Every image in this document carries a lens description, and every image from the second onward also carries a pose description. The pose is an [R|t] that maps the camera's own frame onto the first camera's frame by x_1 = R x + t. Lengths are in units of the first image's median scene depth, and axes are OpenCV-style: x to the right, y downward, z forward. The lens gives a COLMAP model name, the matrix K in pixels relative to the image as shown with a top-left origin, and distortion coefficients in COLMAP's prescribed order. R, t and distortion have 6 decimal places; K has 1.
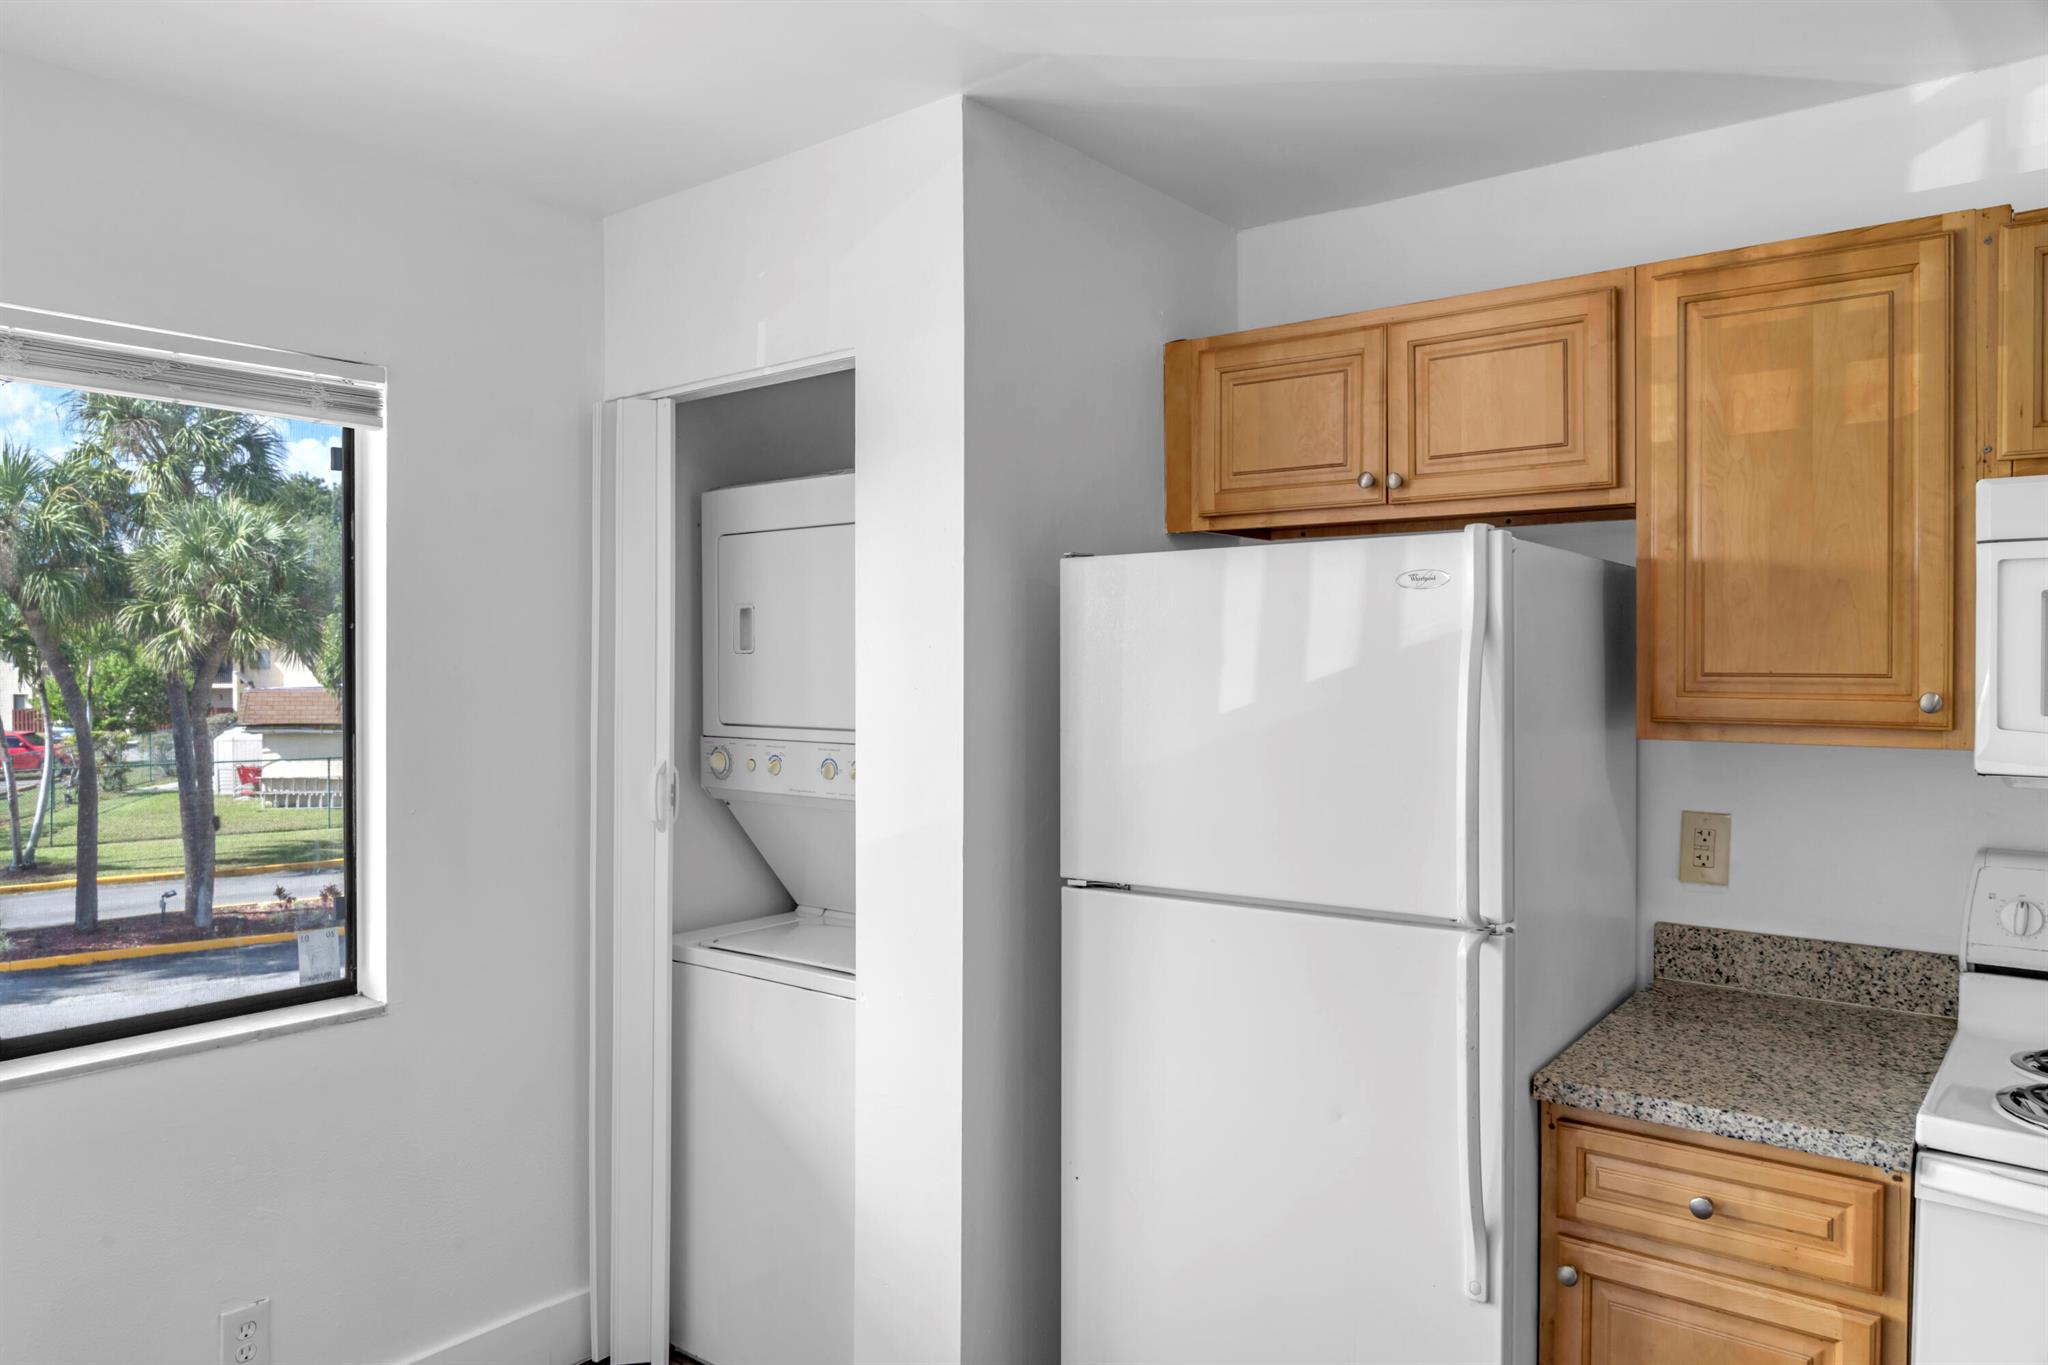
lens RADIAL K [[1382.5, 0, 1024.6], [0, 1382.5, 683.2], [0, 0, 1]] dist [-0.021786, 0.012122]
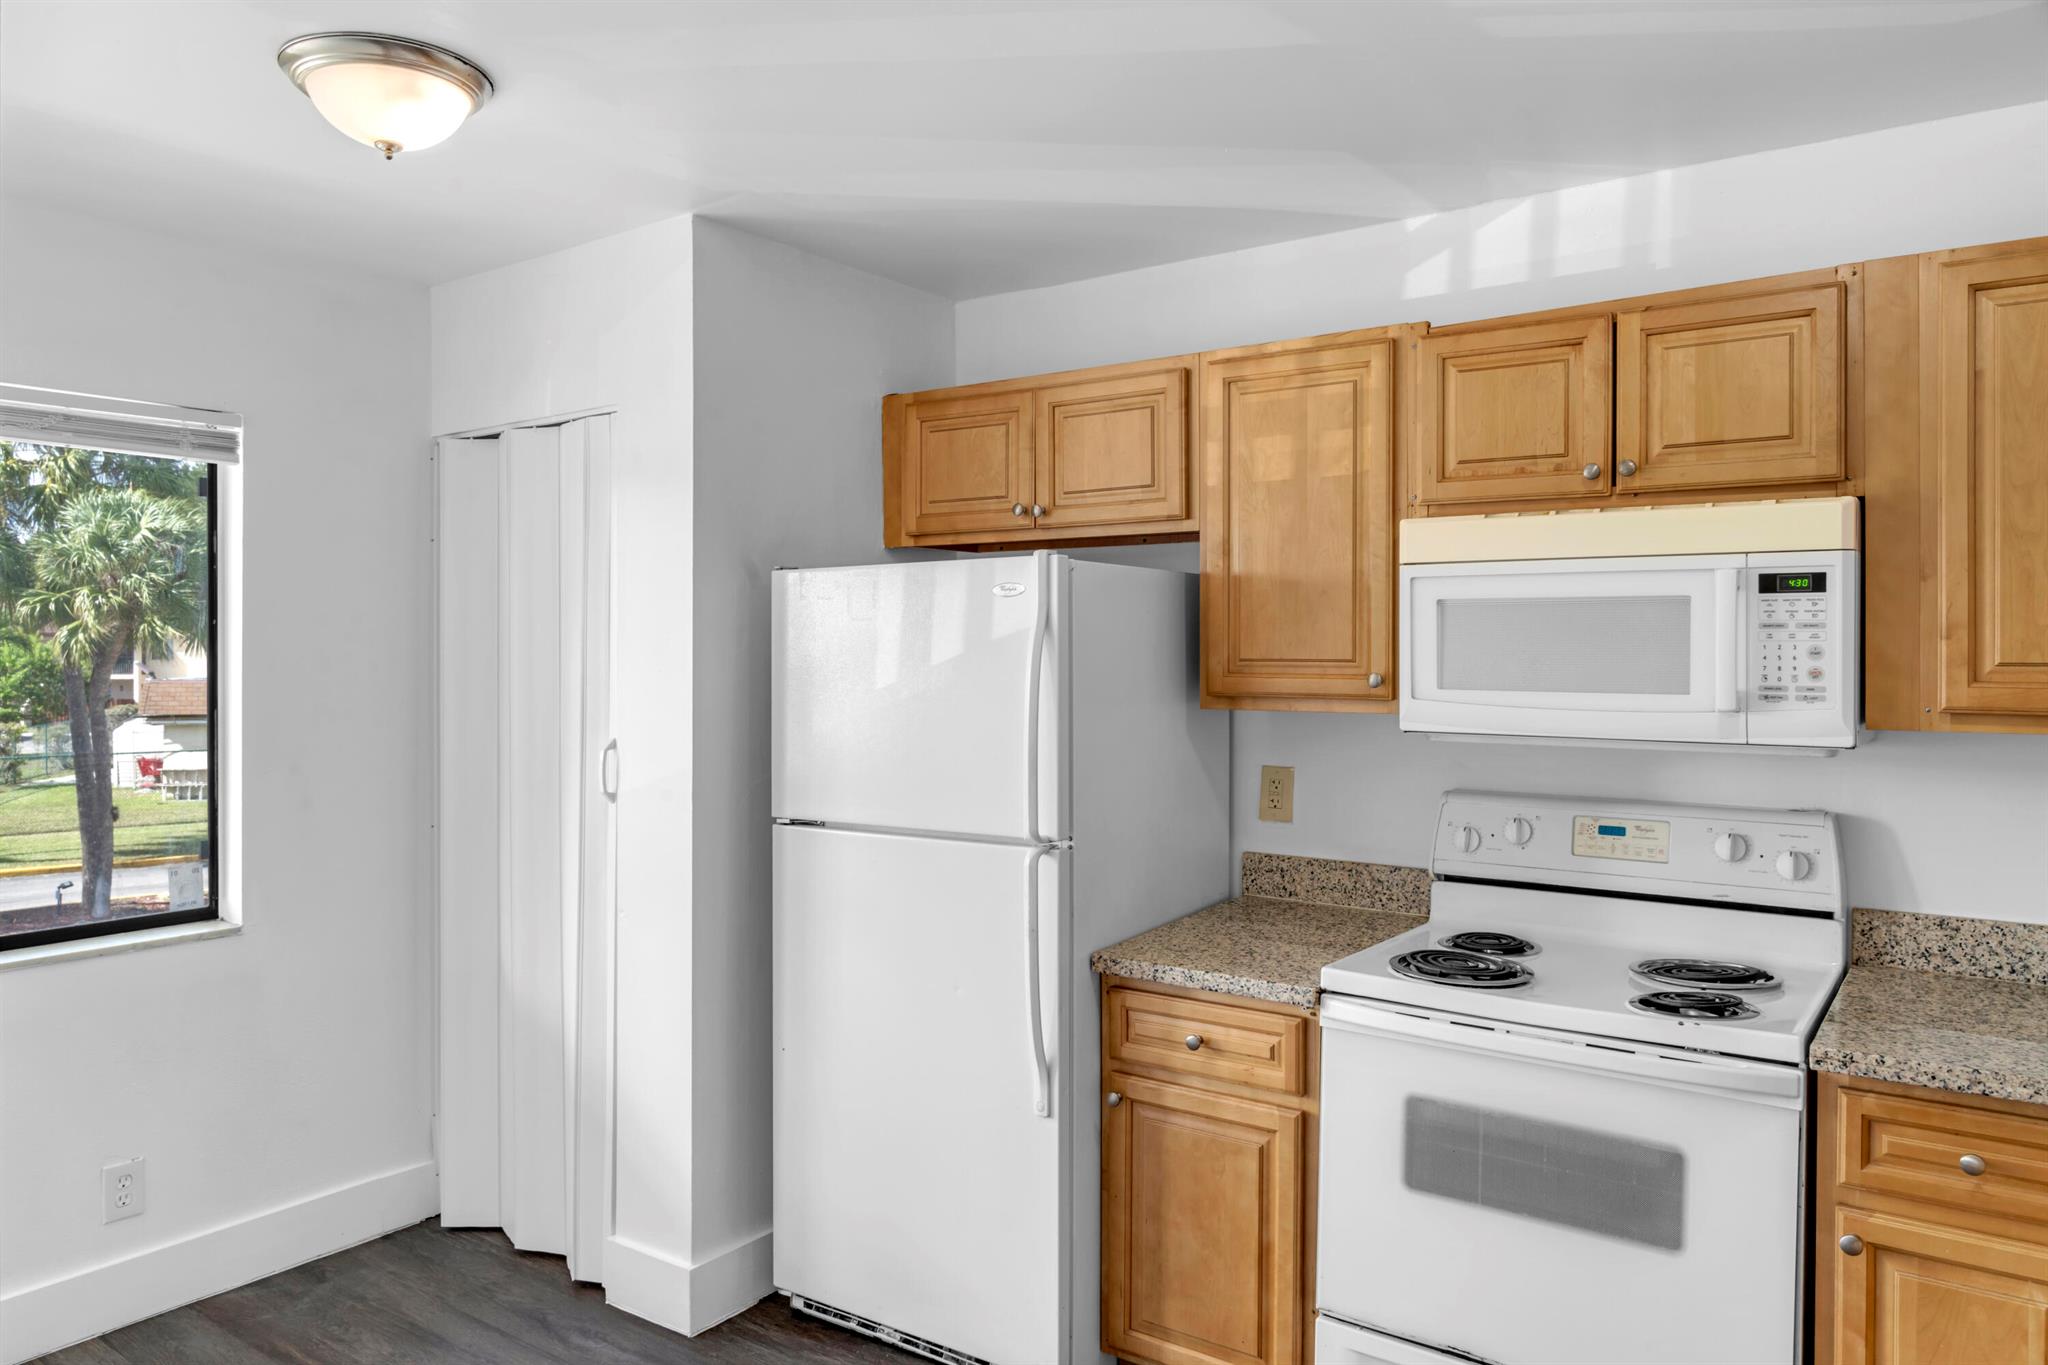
lens RADIAL K [[1382.5, 0, 1021.0], [0, 1382.5, 666.9], [0, 0, 1]] dist [-0.021786, 0.012122]
pose [[0.998721, -0.000352, 0.050565, 0.200007], [0.000611, 0.999987, -0.005109, 0.006833], [-0.050563, 0.005133, 0.998708, -0.313857]]
